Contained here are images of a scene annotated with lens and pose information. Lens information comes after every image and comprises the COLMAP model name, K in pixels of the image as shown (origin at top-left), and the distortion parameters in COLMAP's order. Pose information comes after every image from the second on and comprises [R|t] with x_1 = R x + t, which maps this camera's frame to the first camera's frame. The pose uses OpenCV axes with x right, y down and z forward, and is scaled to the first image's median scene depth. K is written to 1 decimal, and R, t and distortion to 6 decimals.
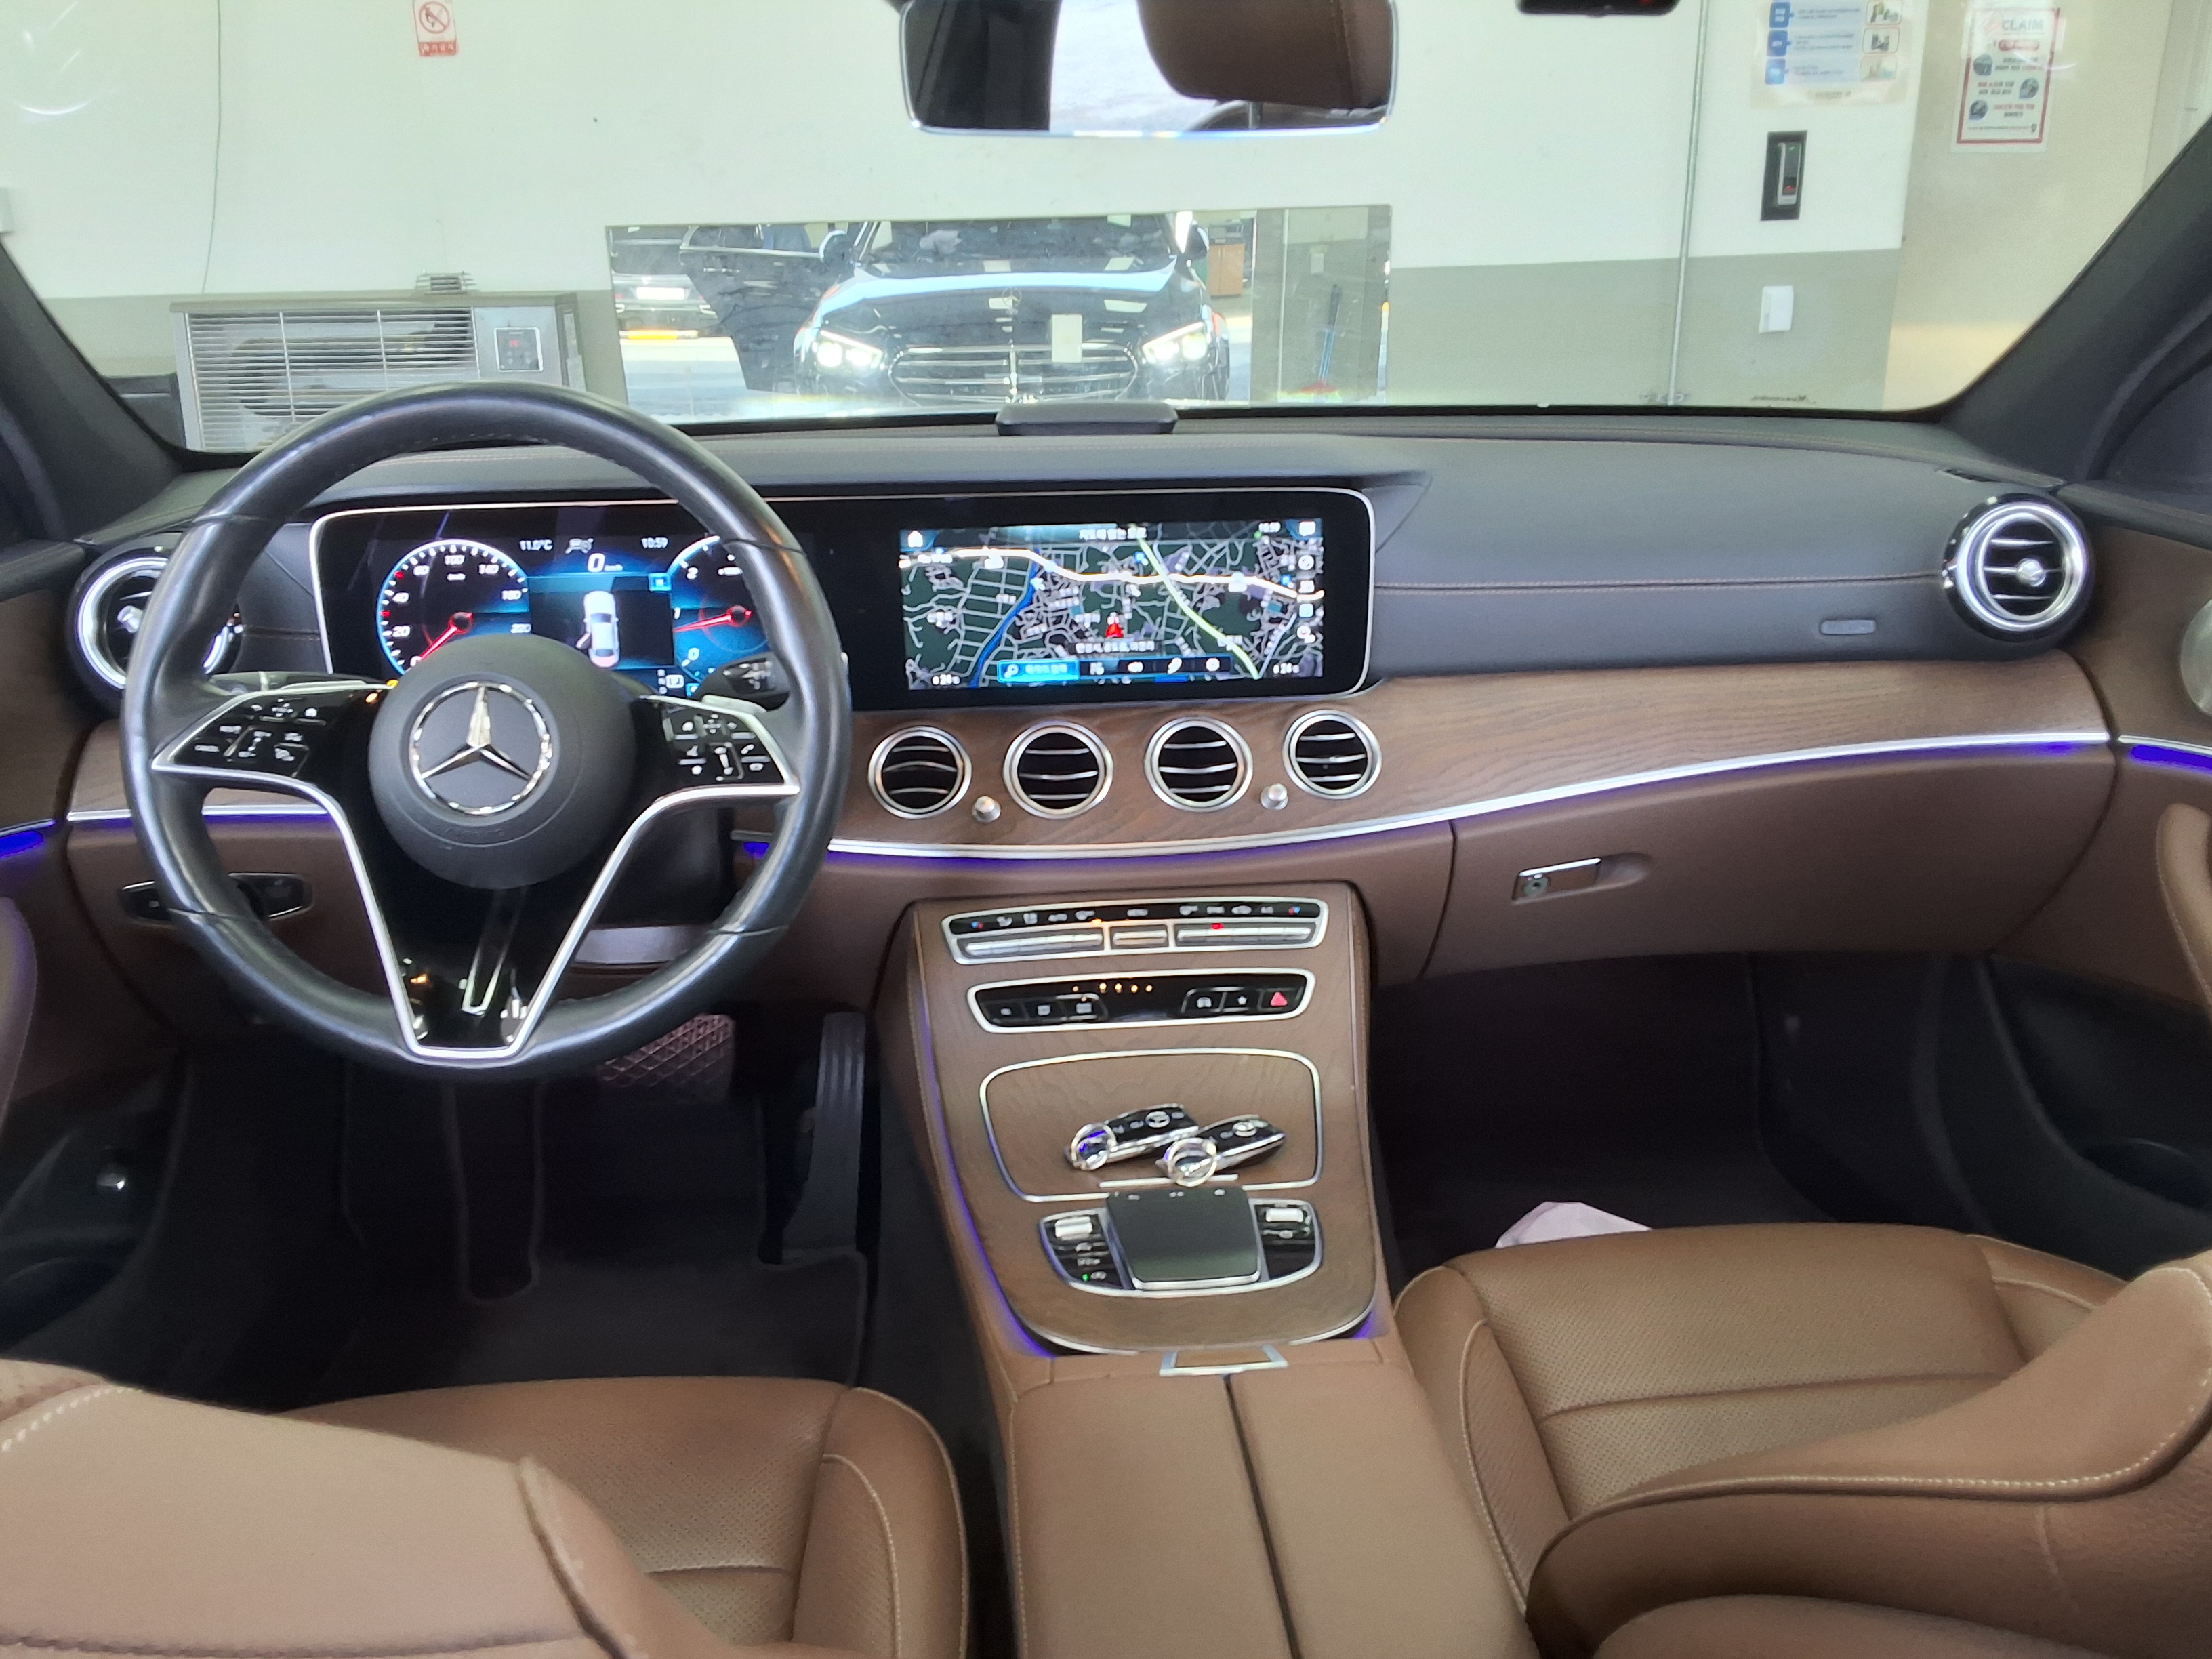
lens RADIAL K [[1751.5, 0, 1106.0], [0, 1751.5, 829.5], [0, 0, 1]] dist [0.000241, -0.000570]
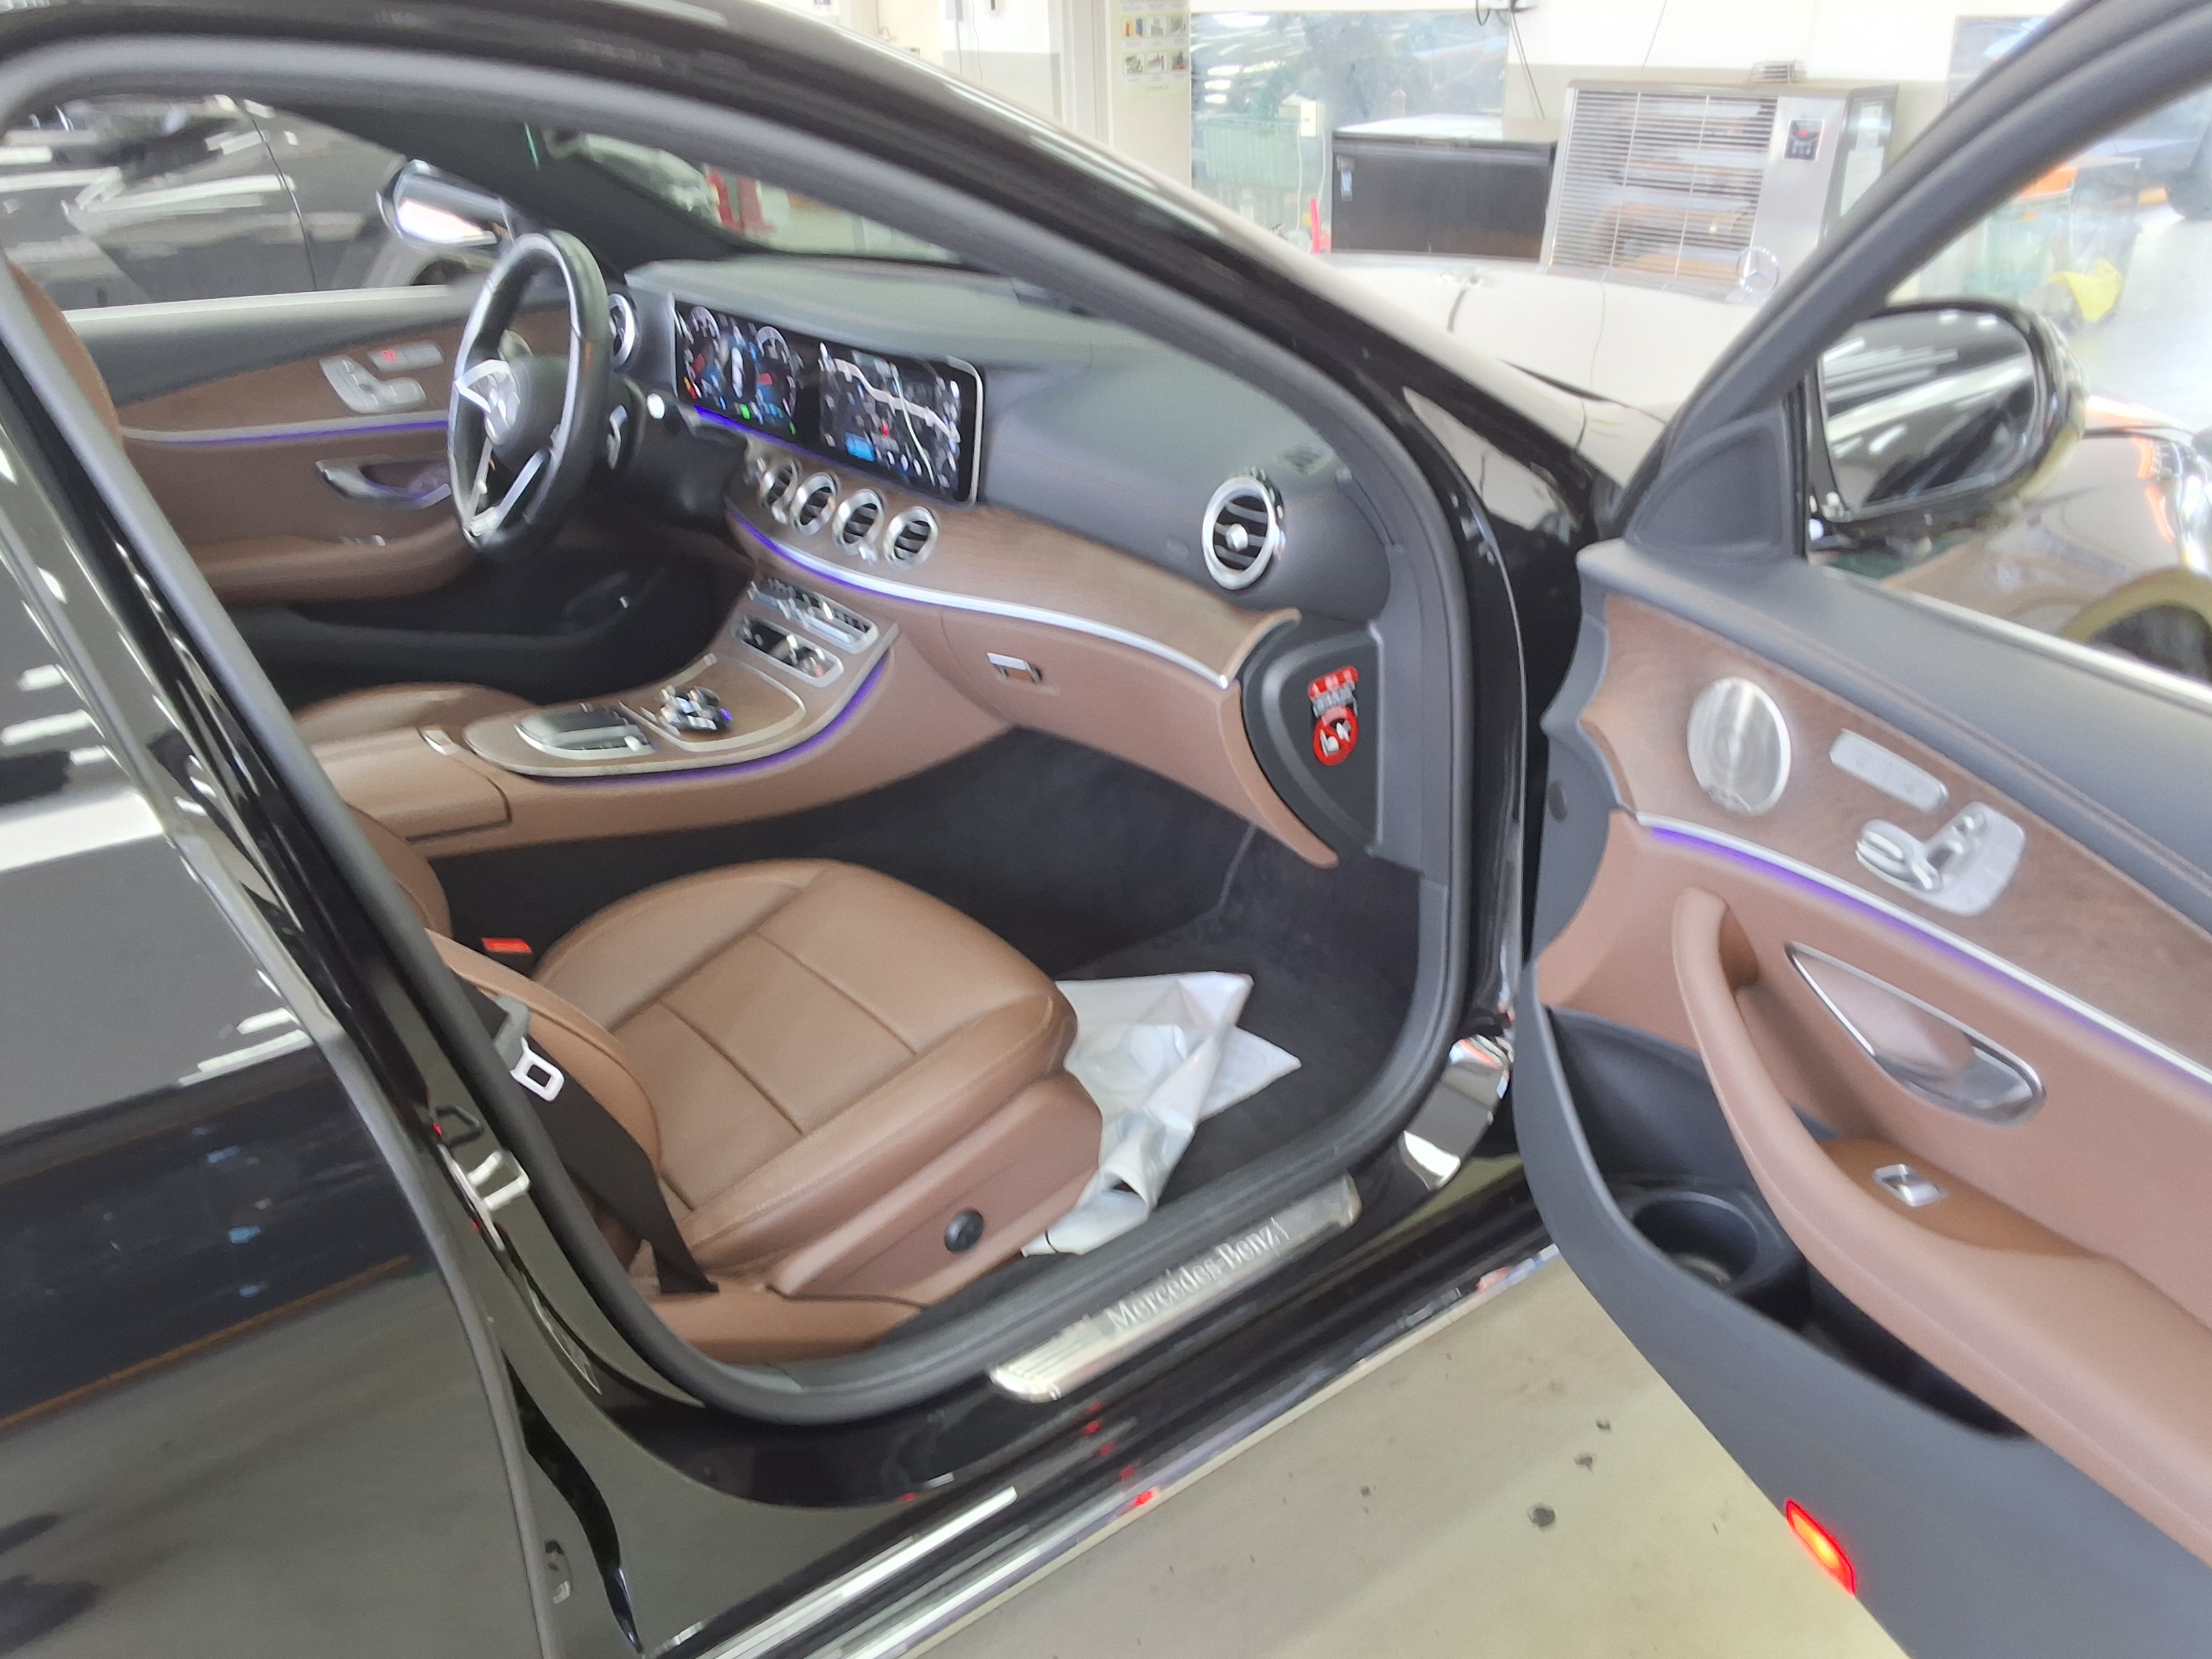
lens RADIAL K [[1802.2, 0, 1106.0], [0, 1802.2, 829.5], [0, 0, 1]] dist [0.048030, -0.000105]
pose [[0.526671, 0.365255, -0.767598, 1.478101], [-0.260790, 0.928865, 0.263056, -0.259480], [0.809077, 0.061638, 0.584461, 0.233201]]
